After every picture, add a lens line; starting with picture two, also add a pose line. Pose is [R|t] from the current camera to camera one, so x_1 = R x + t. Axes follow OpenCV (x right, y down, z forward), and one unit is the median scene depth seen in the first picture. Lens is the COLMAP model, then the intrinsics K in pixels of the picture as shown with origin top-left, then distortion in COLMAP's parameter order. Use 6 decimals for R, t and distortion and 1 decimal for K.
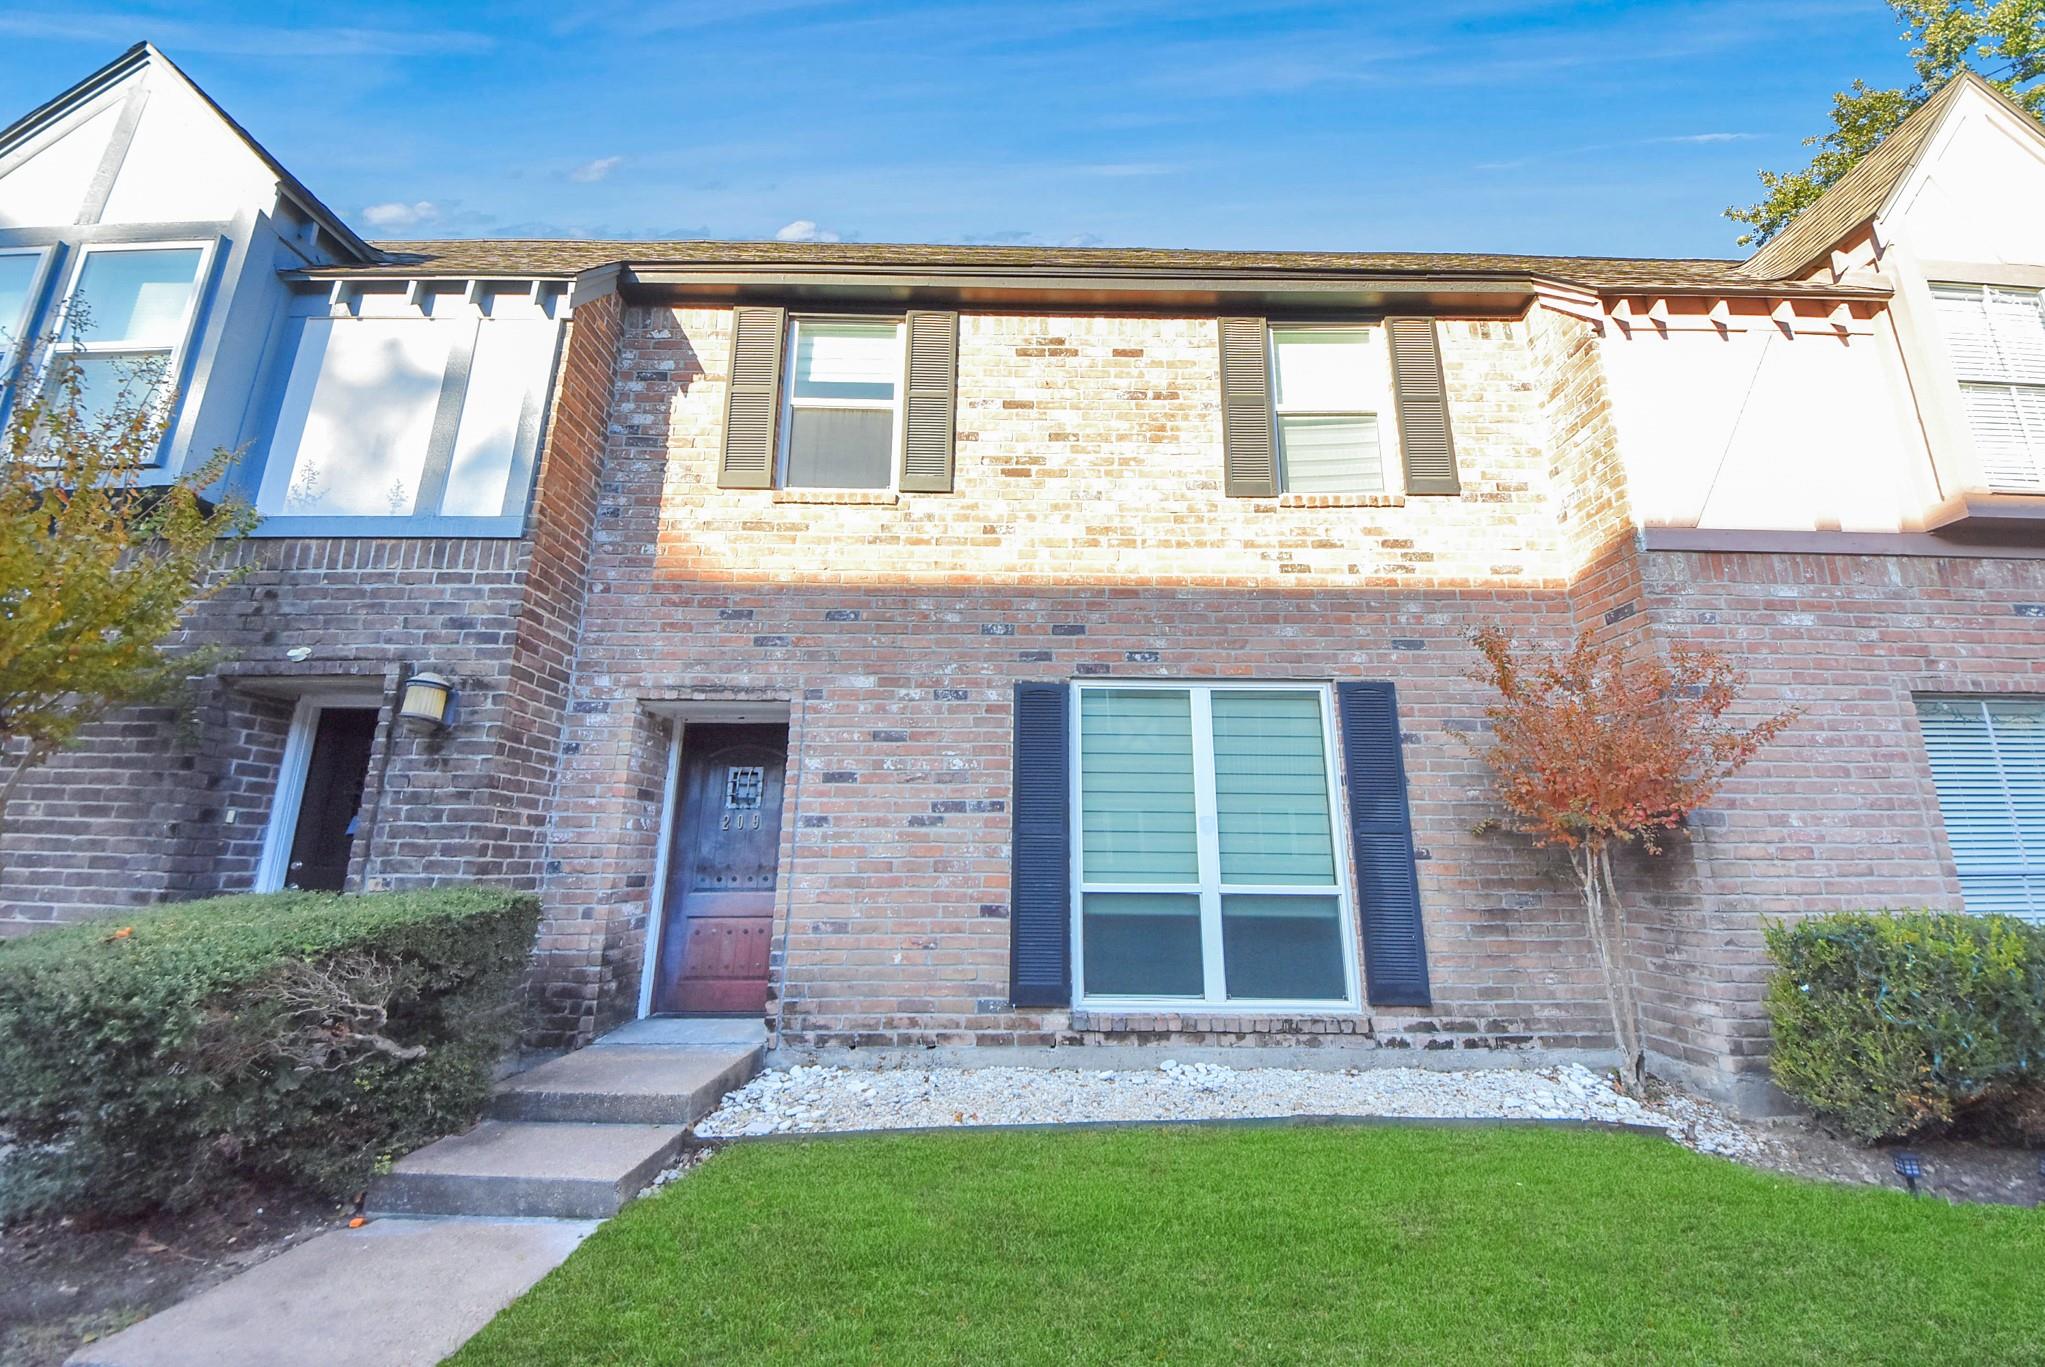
lens RADIAL K [[754.0, 0, 1022.9], [0, 754.0, 683.1], [0, 0, 1]] dist [-0.015211, -0.002784]
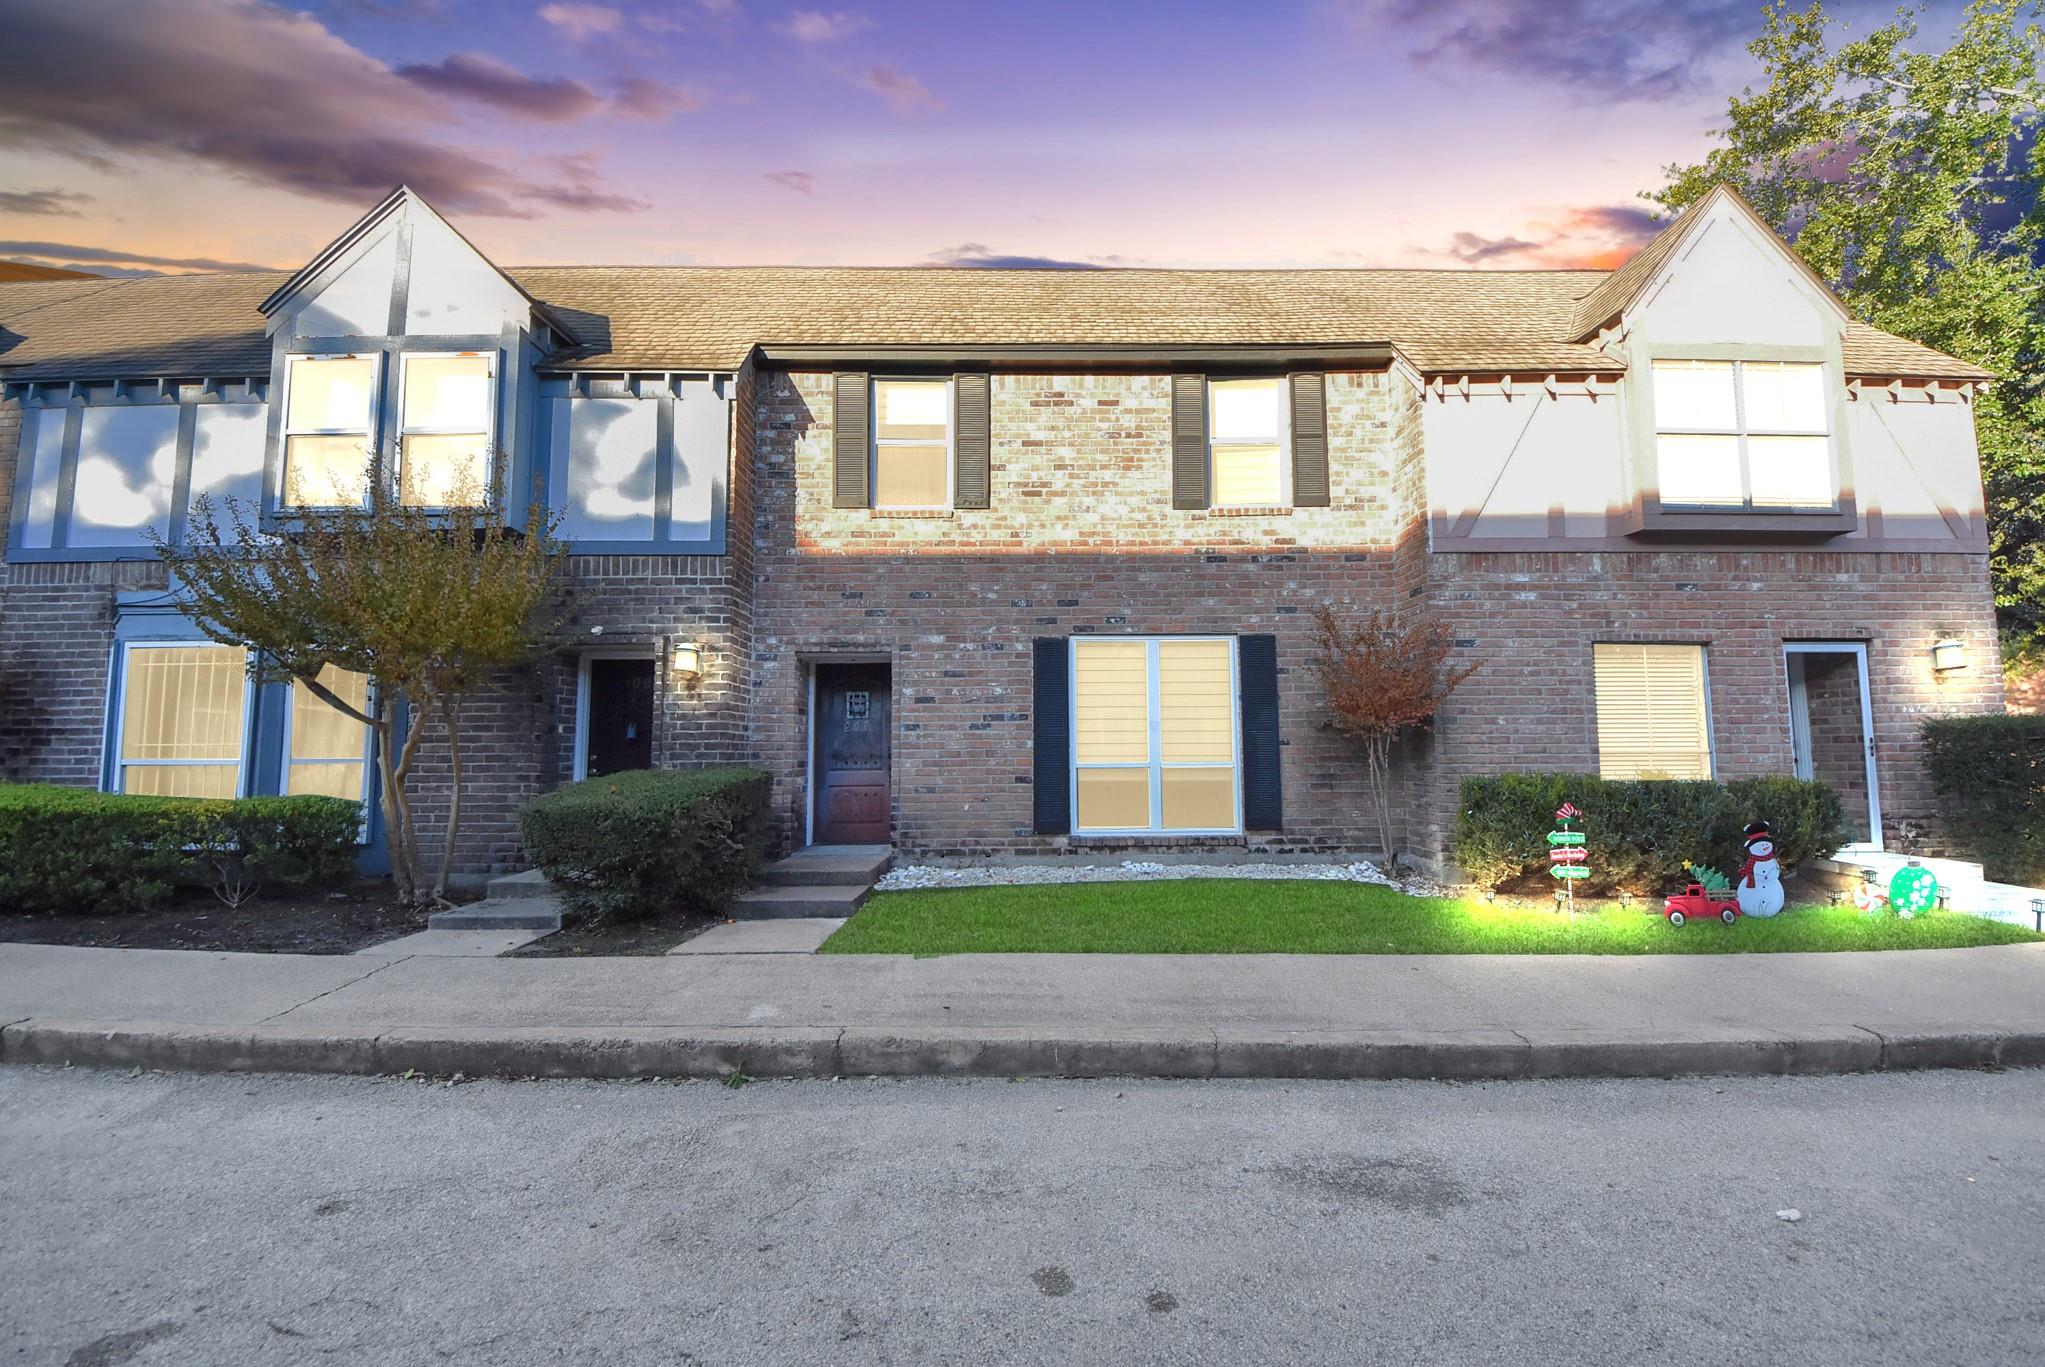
lens RADIAL K [[754.0, 0, 1025.0], [0, 754.0, 684.5], [0, 0, 1]] dist [-0.015211, -0.002784]
pose [[0.999915, -0.011469, 0.006208, -0.041057], [0.010509, 0.990494, 0.137152, -0.125143], [-0.007722, -0.137075, 0.990531, -0.594614]]
